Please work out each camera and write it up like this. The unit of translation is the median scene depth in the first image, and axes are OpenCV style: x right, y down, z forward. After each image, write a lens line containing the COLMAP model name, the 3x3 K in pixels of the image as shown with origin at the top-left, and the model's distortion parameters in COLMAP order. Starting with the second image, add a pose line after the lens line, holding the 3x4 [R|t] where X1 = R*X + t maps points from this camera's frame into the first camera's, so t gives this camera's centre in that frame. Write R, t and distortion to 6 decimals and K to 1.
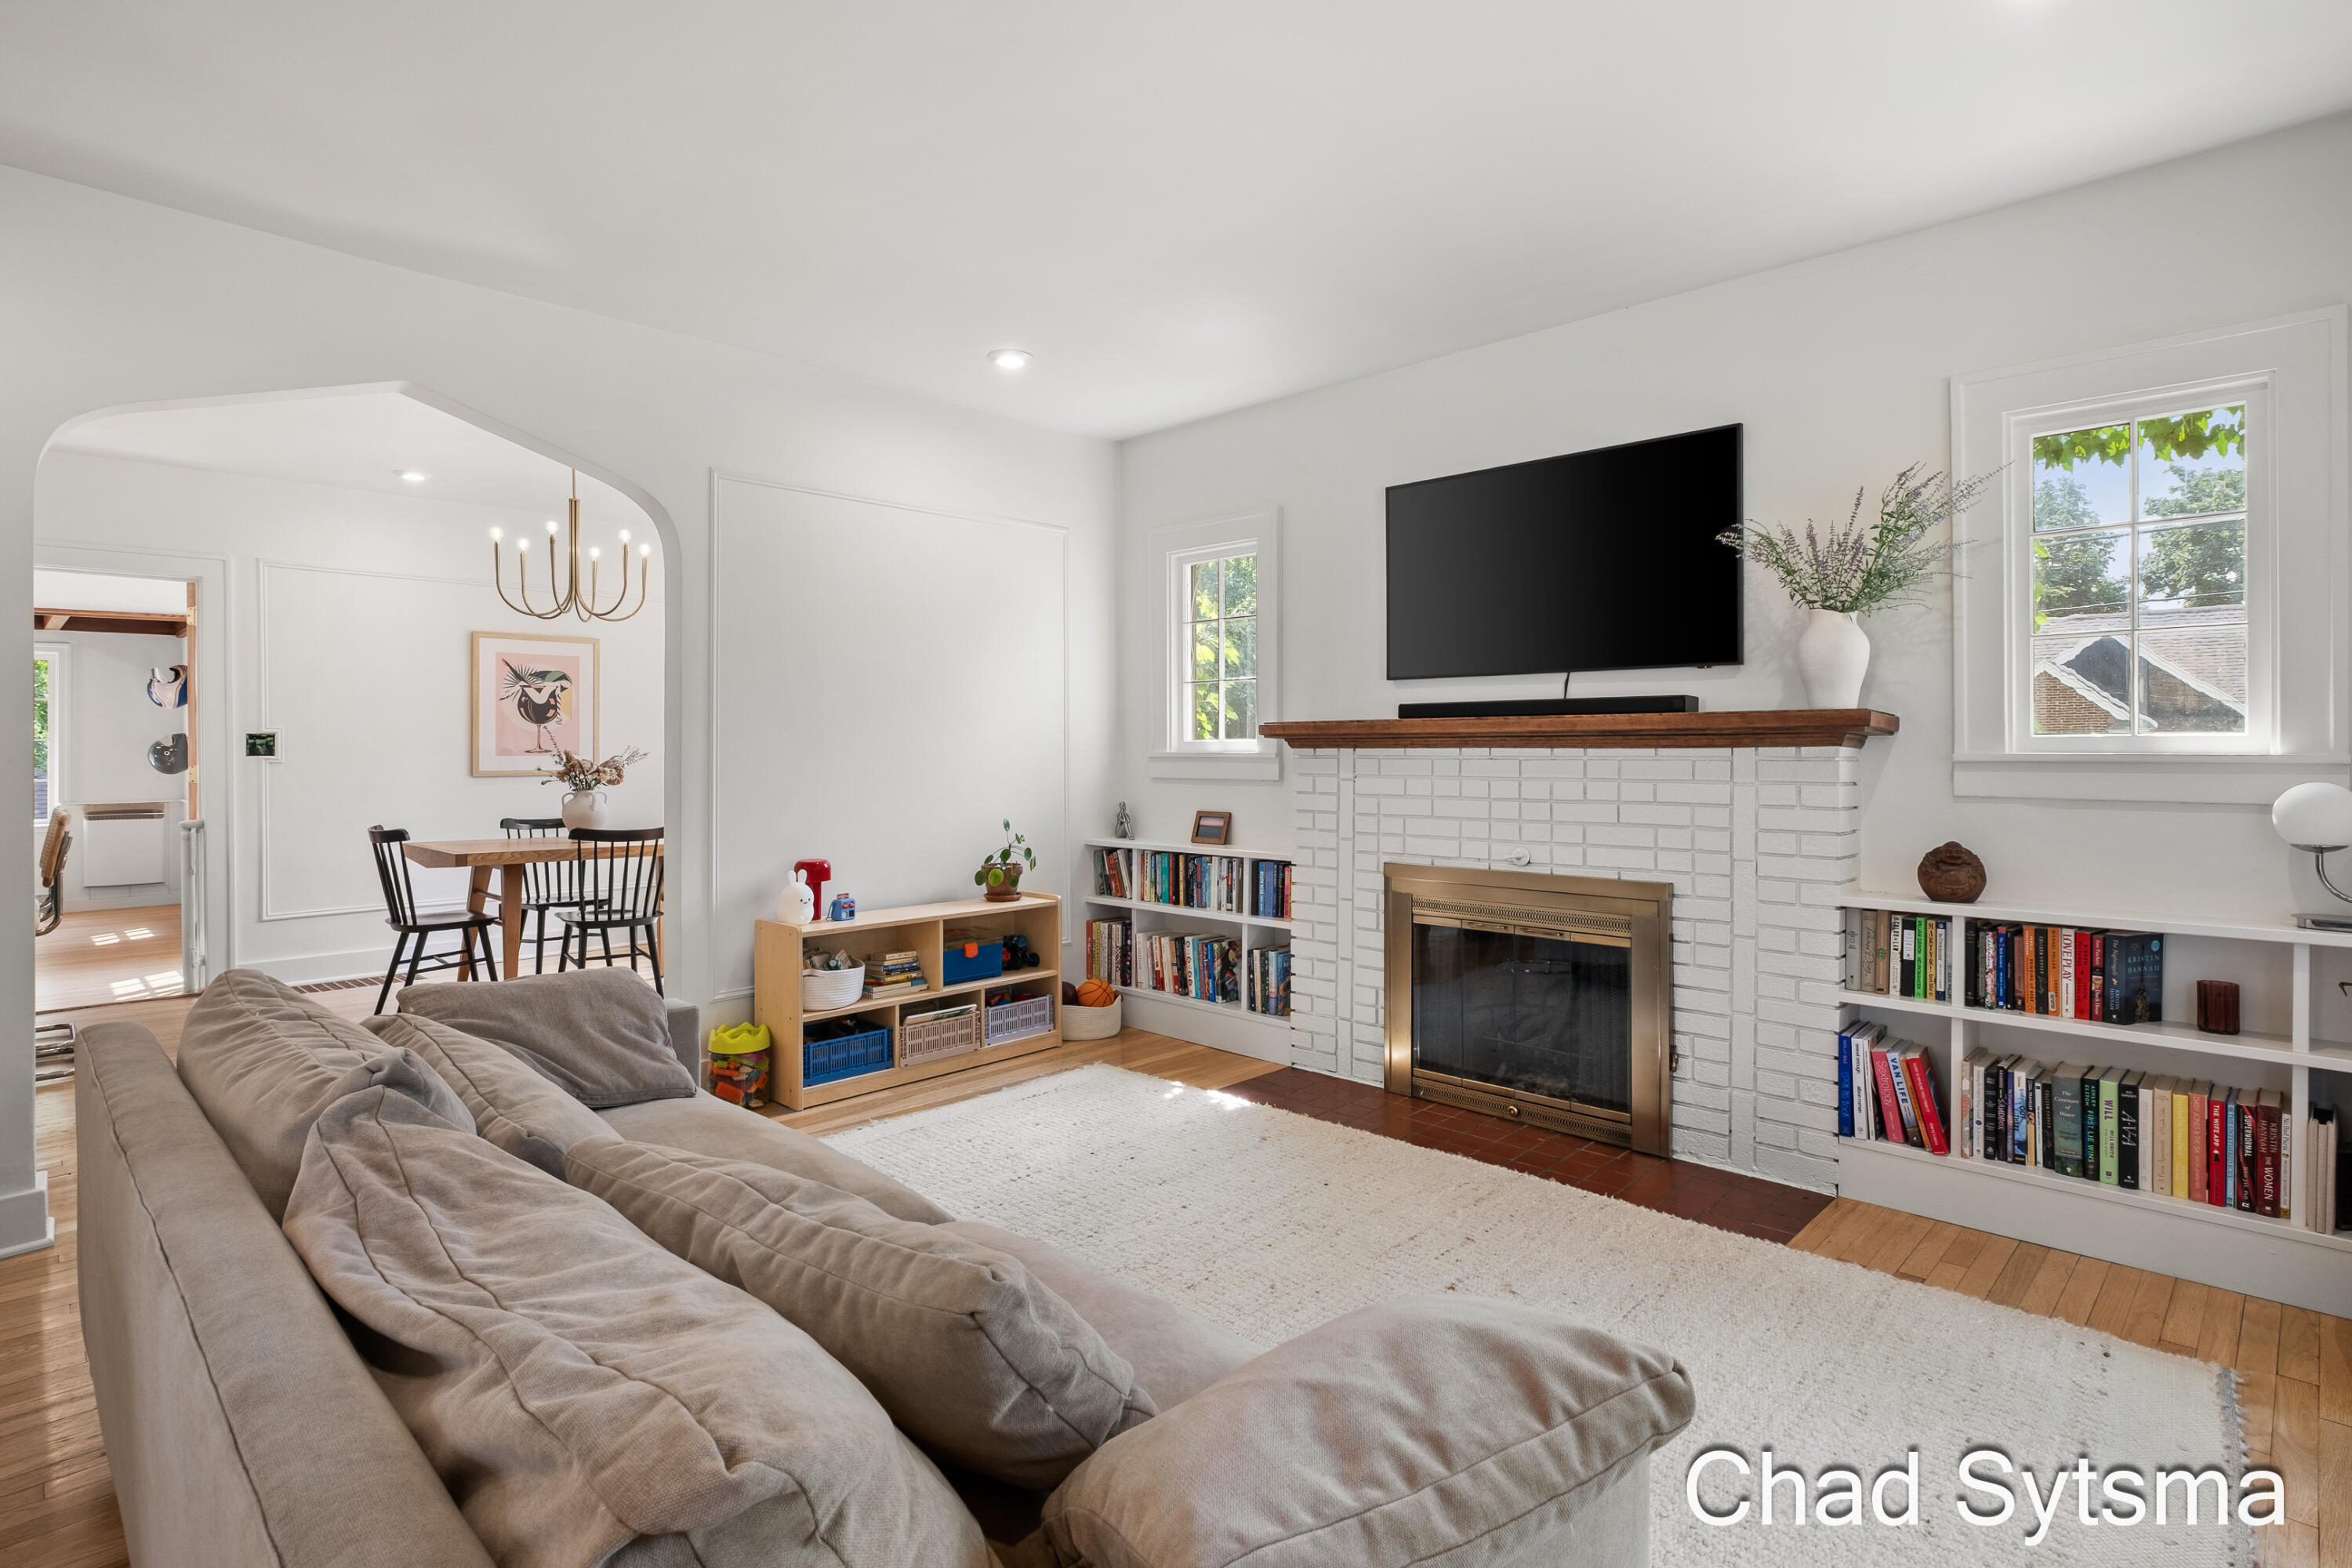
lens RADIAL K [[1184.4, 0, 1175.6], [0, 1184.4, 744.5], [0, 0, 1]] dist [-0.017405, -0.000341]
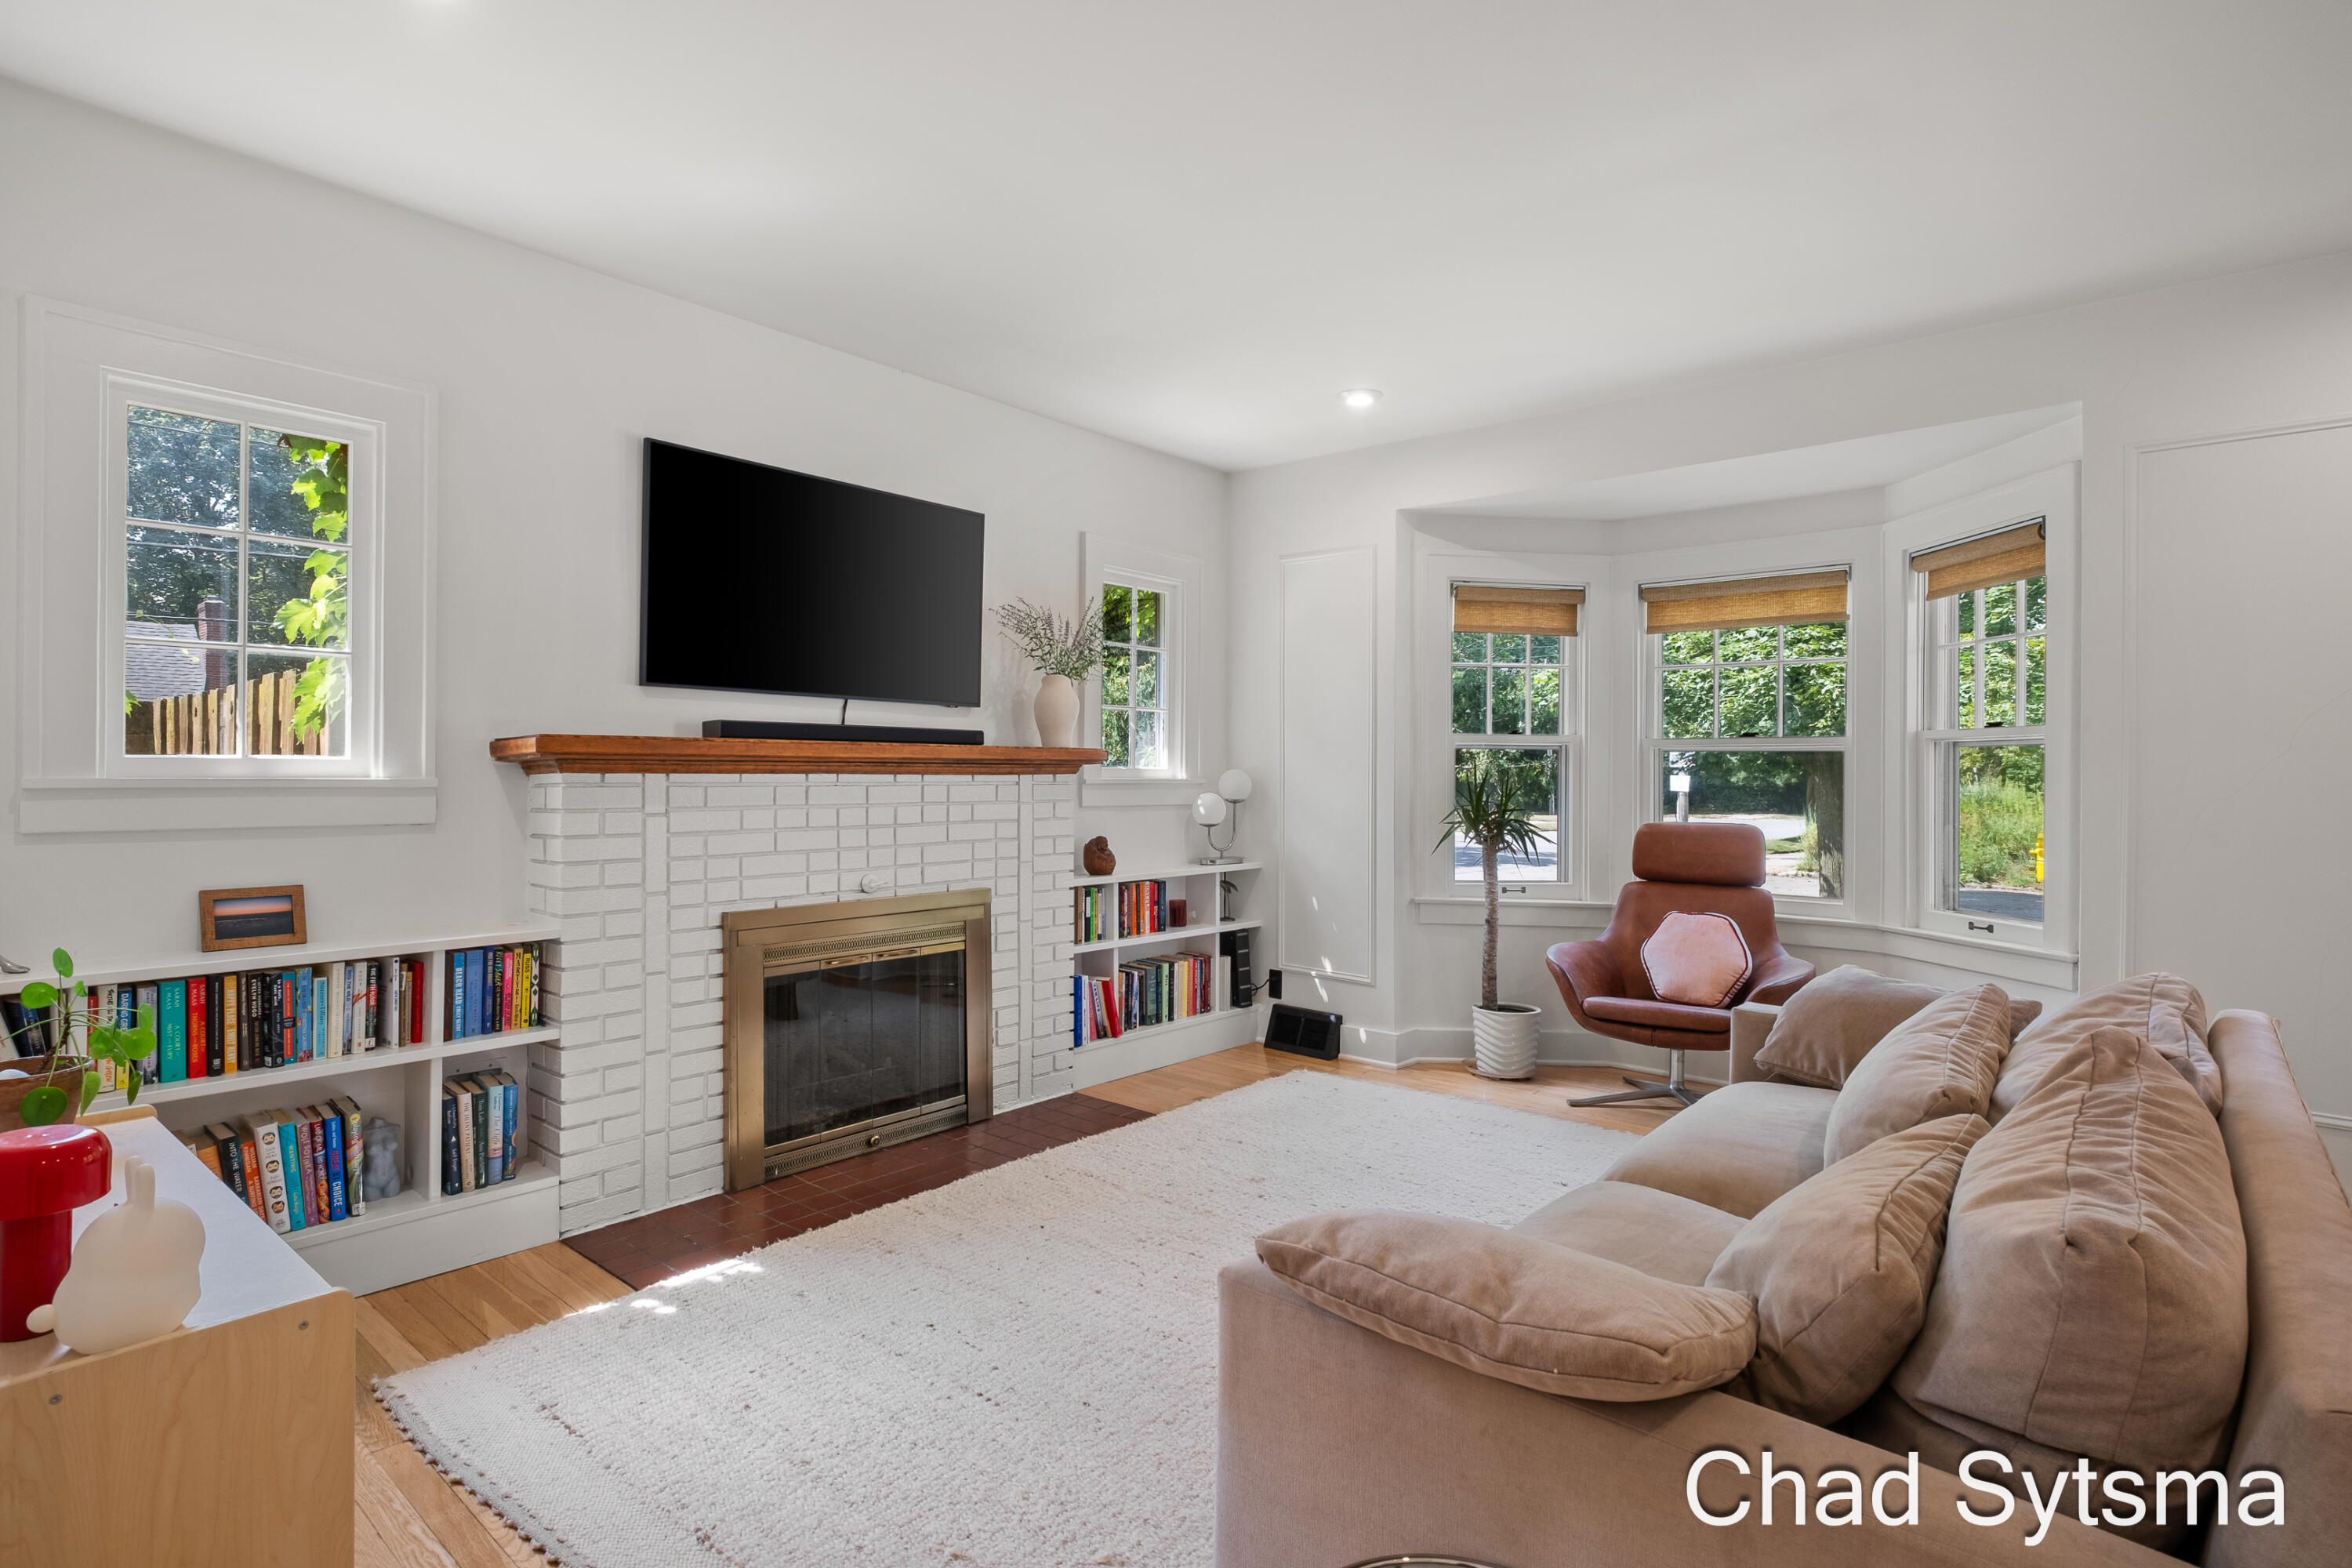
lens RADIAL K [[1144.3, 0, 1176.0], [0, 1144.3, 784.0], [0, 0, 1]] dist [-0.000221, -0.000042]
pose [[-0.064197, -0.003818, 0.997930, -0.728922], [-0.004216, 0.999985, 0.003555, 0.007202], [-0.997928, -0.003979, -0.064212, 0.859861]]
